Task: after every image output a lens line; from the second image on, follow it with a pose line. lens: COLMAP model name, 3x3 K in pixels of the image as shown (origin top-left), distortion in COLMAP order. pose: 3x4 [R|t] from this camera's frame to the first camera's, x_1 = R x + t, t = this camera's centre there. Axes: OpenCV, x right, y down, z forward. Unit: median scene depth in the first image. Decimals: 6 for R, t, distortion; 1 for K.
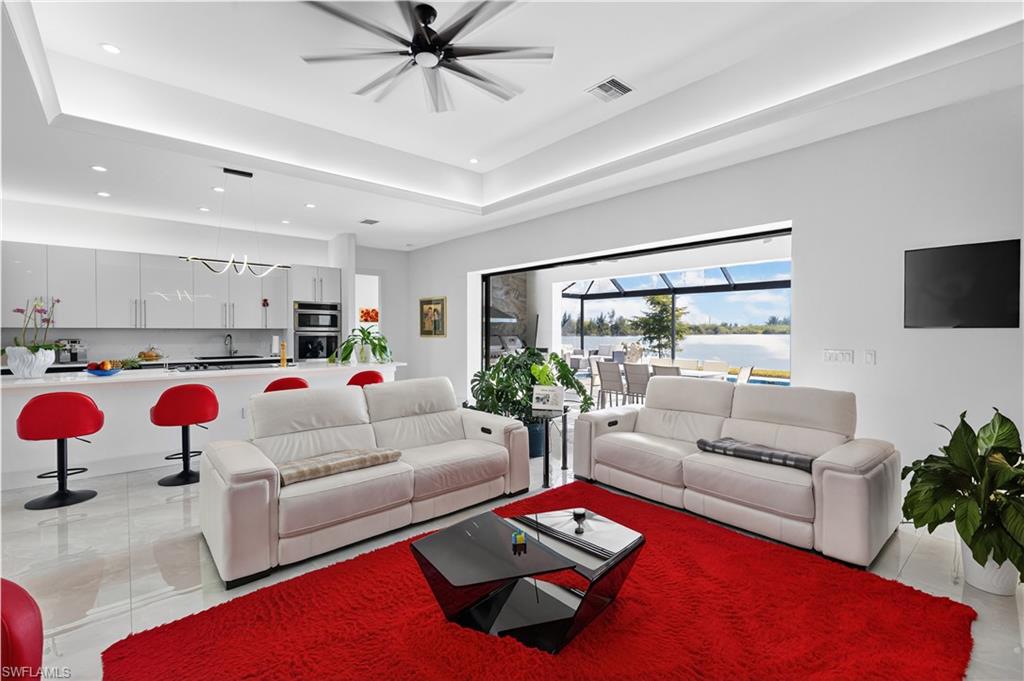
lens RADIAL K [[454.4, 0, 514.9], [0, 454.4, 336.8], [0, 0, 1]] dist [-0.004043, -0.000291]
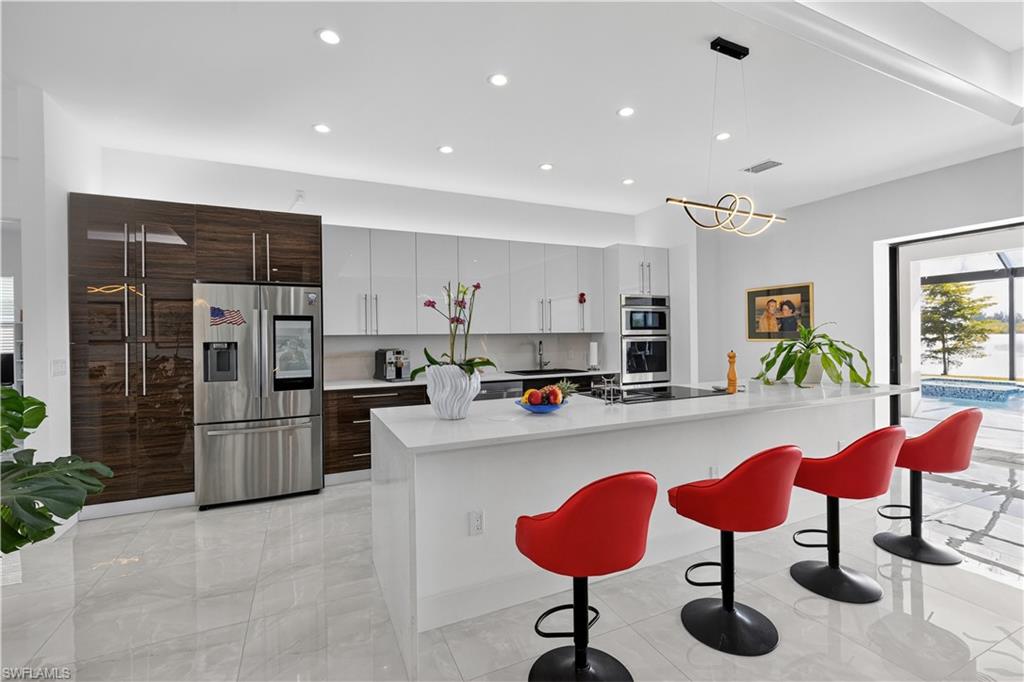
lens RADIAL K [[454.4, 0, 514.9], [0, 454.4, 337.3], [0, 0, 1]] dist [-0.004043, -0.000291]
pose [[0.959949, -0.013913, -0.279829, -0.404021], [0.011294, 0.999876, -0.010968, -0.003007], [0.279947, 0.007368, 0.959987, 0.224682]]
